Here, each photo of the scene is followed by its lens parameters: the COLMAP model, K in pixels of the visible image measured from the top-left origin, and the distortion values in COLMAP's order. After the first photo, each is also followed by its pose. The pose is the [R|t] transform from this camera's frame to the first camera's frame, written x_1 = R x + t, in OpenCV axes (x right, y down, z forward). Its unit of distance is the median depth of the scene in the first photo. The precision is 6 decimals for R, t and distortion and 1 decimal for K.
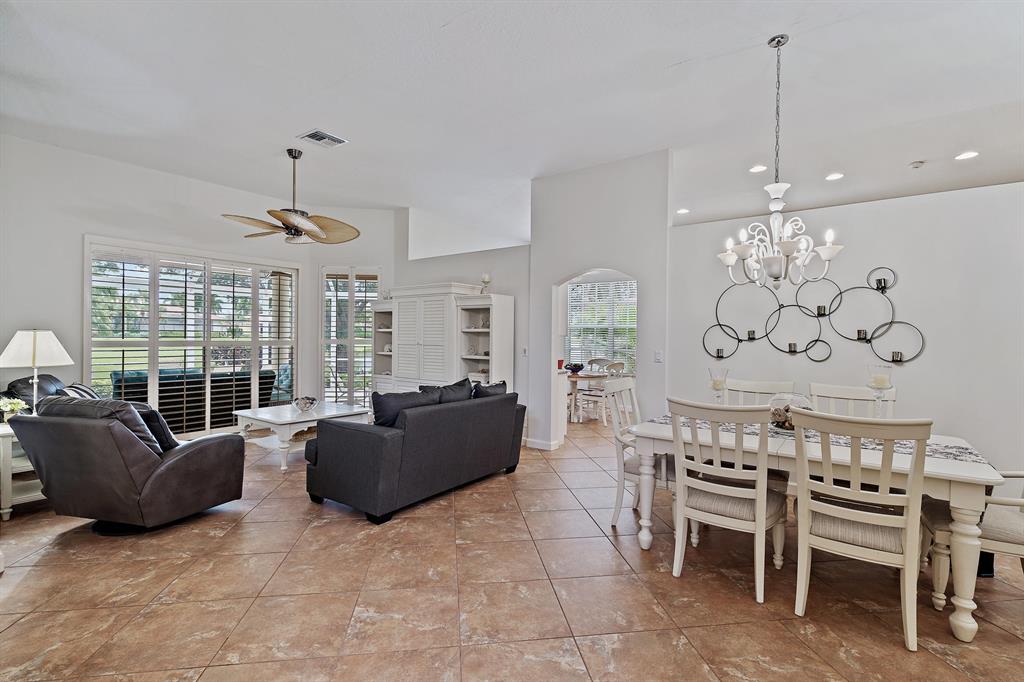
lens RADIAL K [[474.9, 0, 519.1], [0, 474.9, 337.5], [0, 0, 1]] dist [0.001827, 0.001669]
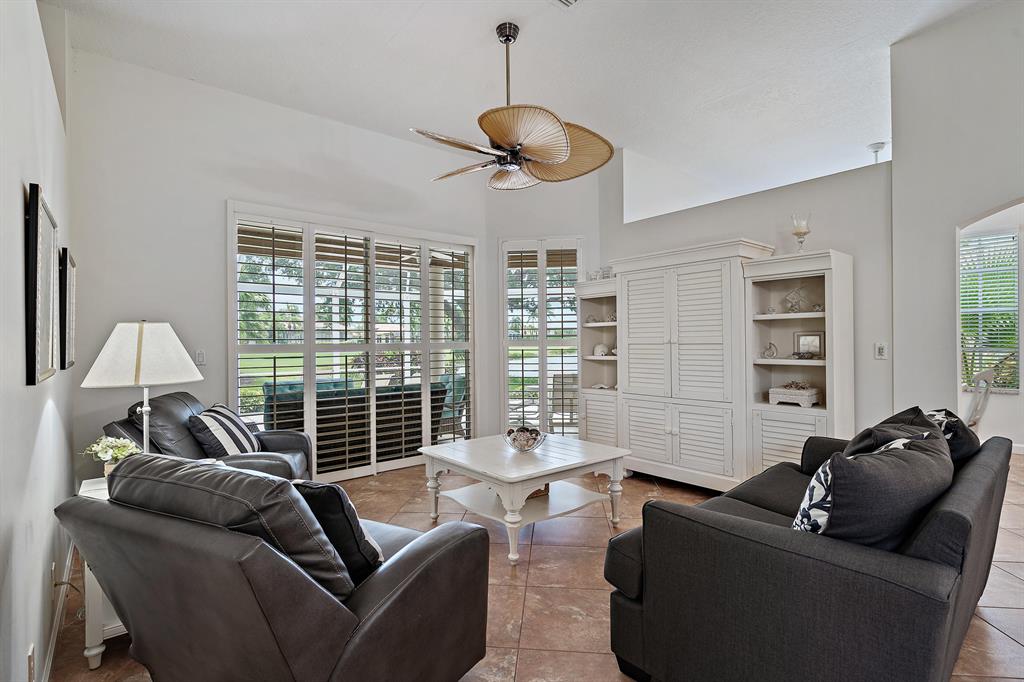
lens RADIAL K [[474.9, 0, 506.4], [0, 474.9, 341.7], [0, 0, 1]] dist [0.001827, 0.001669]
pose [[0.971060, -0.019590, -0.238030, -0.296782], [0.018437, 0.999805, -0.007067, 0.014150], [0.238122, 0.002474, 0.971232, 0.357931]]
